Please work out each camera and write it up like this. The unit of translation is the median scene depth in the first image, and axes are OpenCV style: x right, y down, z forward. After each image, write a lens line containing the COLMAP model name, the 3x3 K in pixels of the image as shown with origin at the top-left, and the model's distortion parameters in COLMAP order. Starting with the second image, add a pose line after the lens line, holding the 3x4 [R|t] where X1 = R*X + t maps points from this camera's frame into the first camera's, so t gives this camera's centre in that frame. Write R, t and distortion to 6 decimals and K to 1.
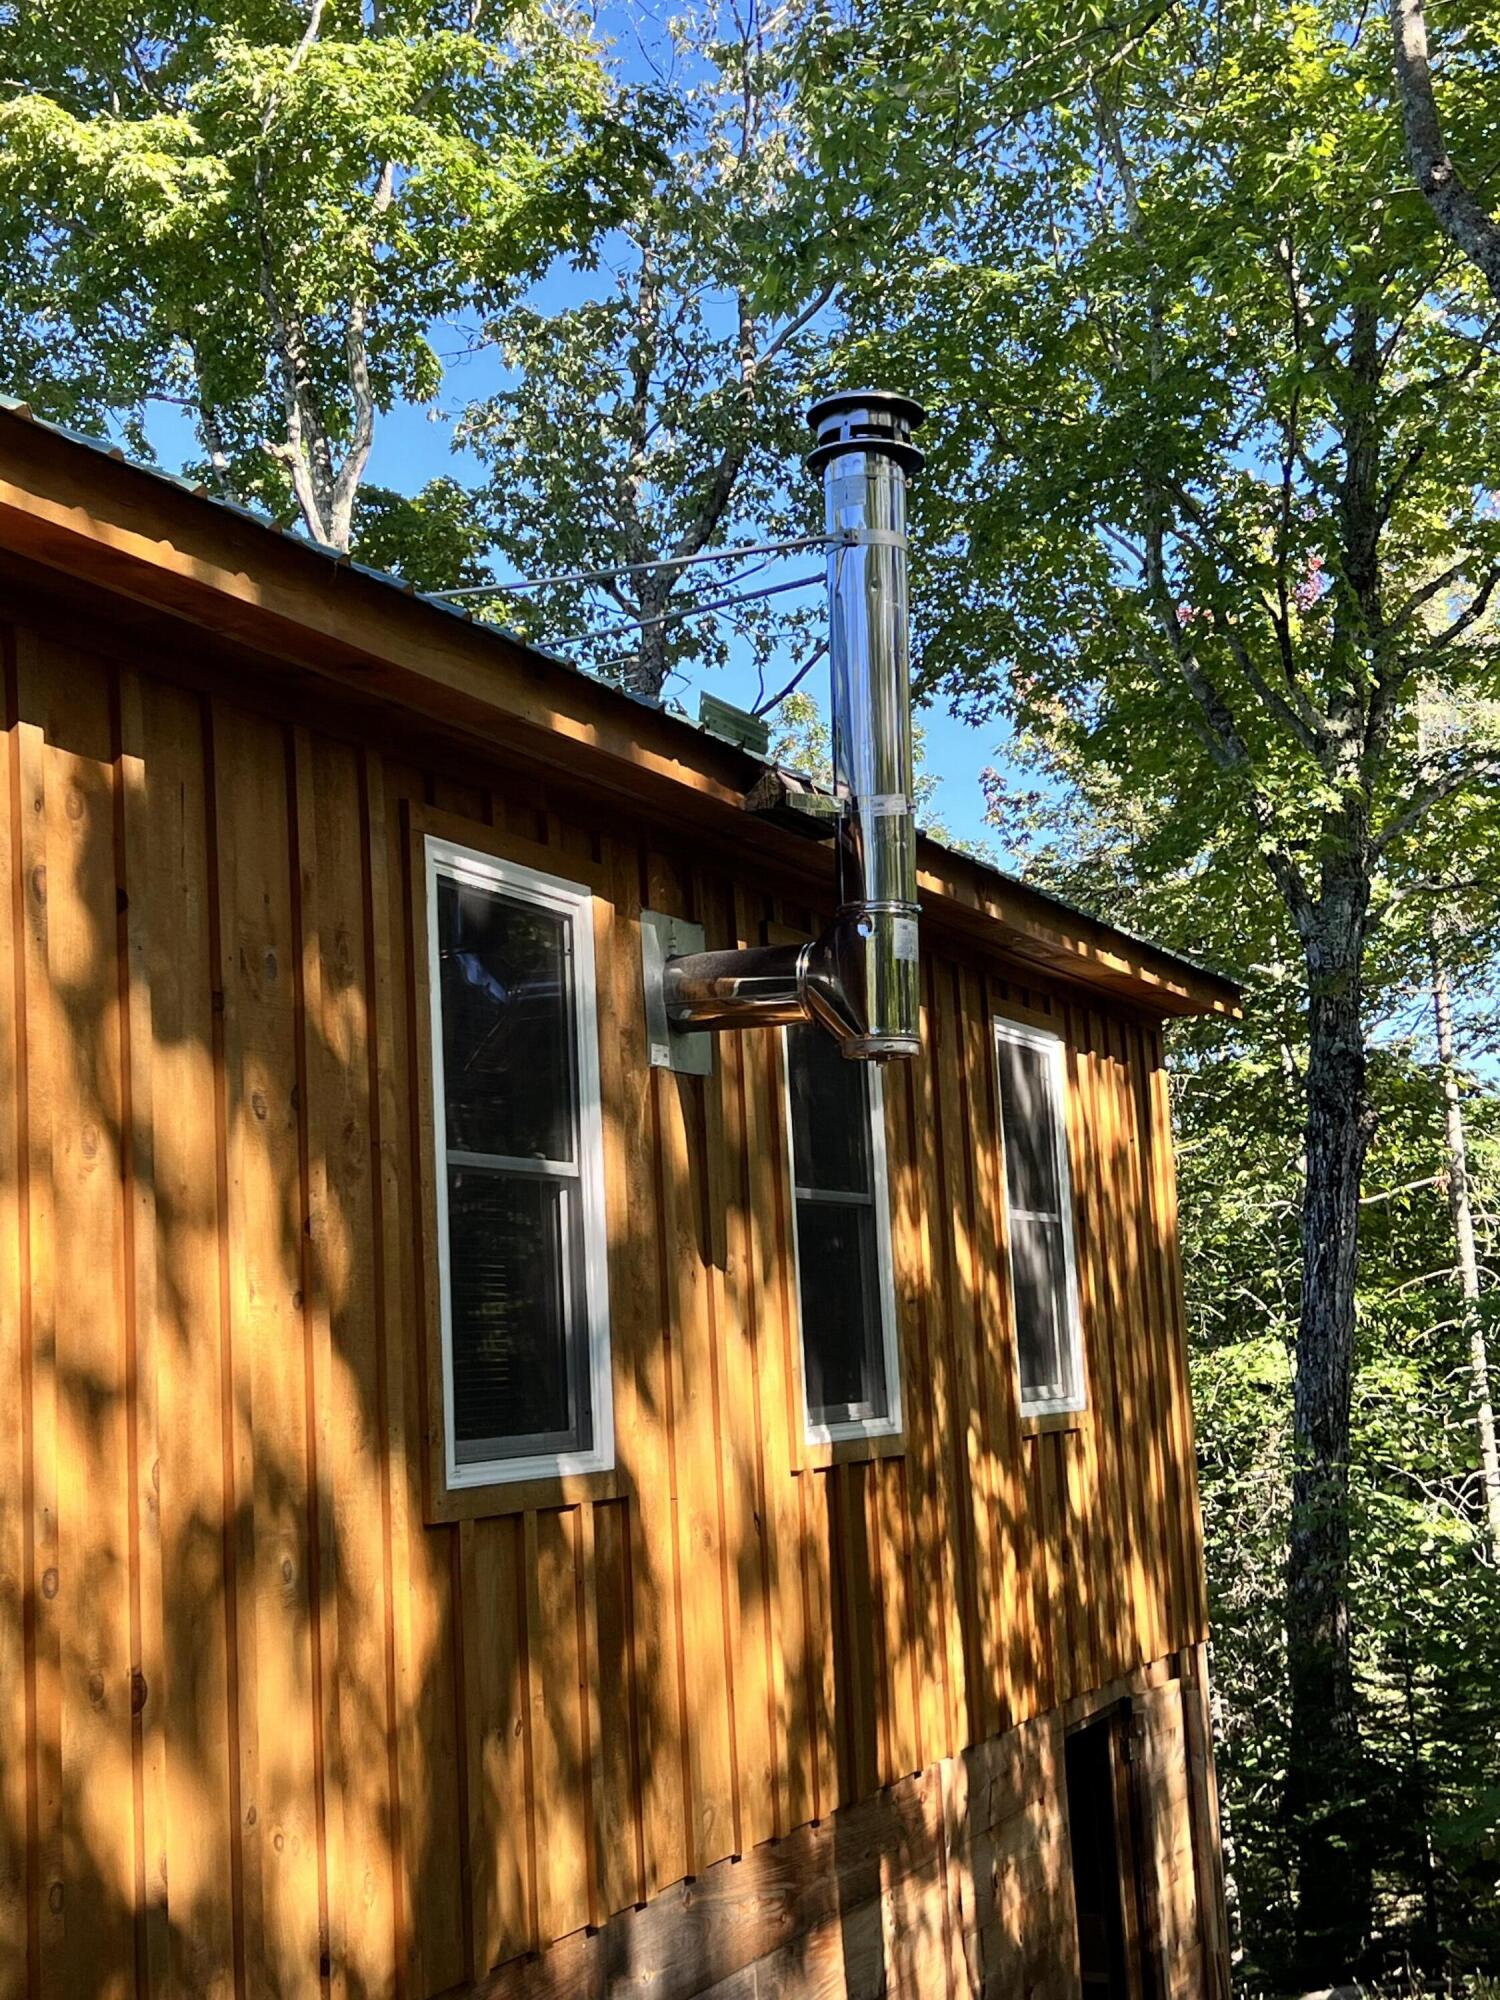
lens RADIAL K [[2850.3, 0, 758.6], [0, 2850.3, 998.6], [0, 0, 1]] dist [0.237746, 0.000000]
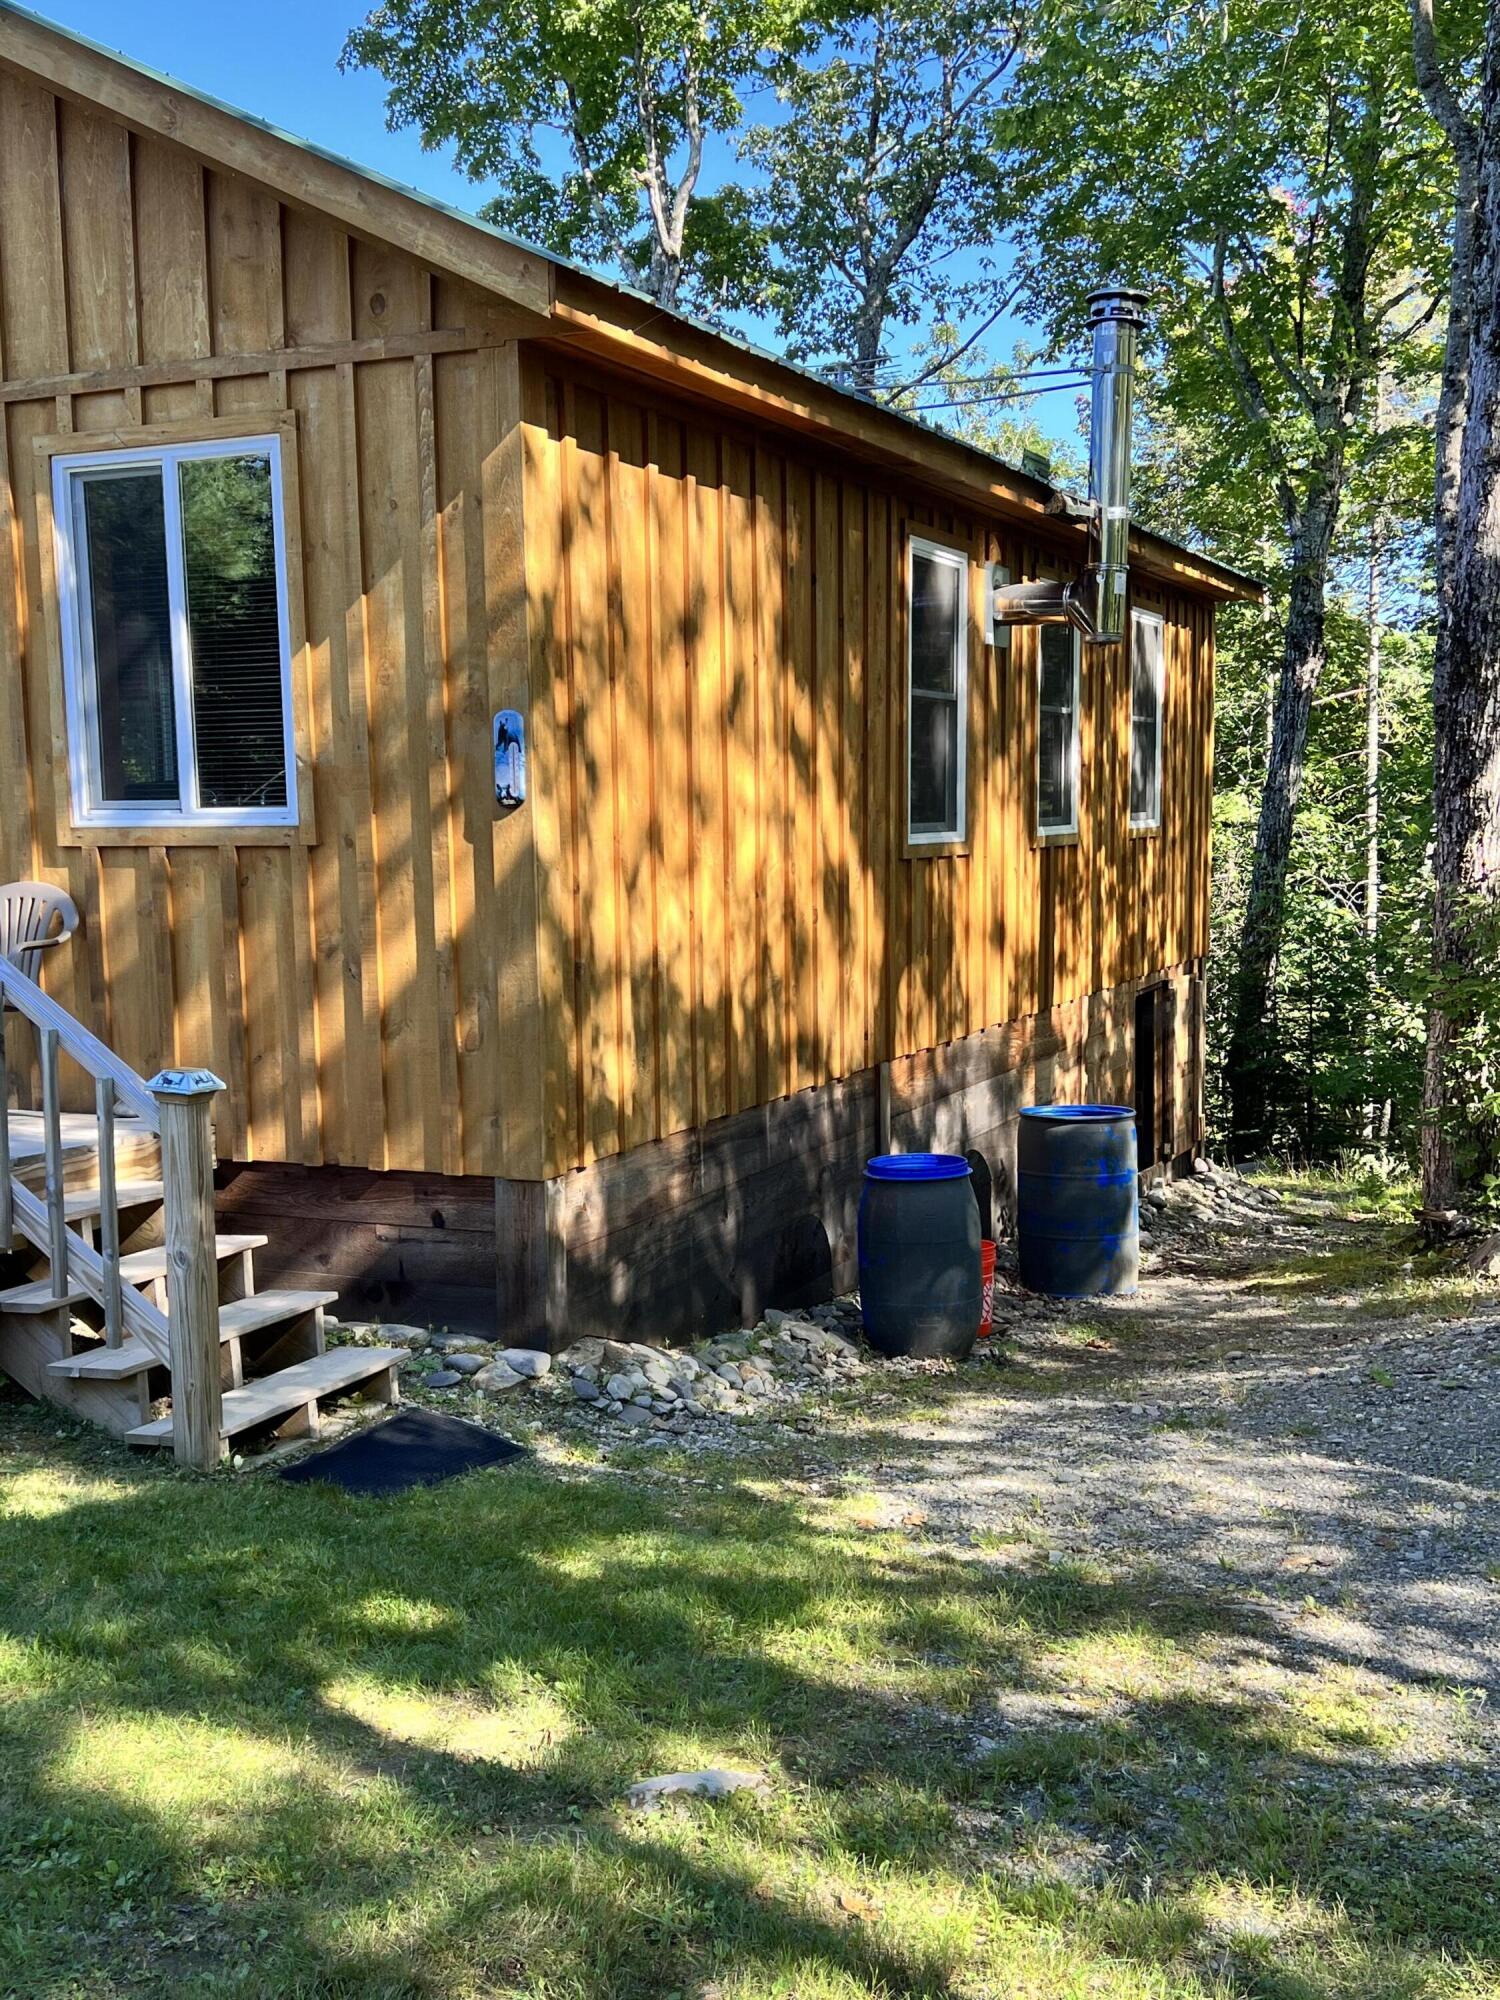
lens RADIAL K [[2117.8, 0, 751.6], [0, 2117.8, 999.2], [0, 0, 1]] dist [0.028669, 0.000000]
pose [[0.998172, 0.049976, -0.033983, -0.045073], [-0.041186, 0.974020, 0.222687, -0.018643], [0.044230, -0.220880, 0.974298, -0.163169]]
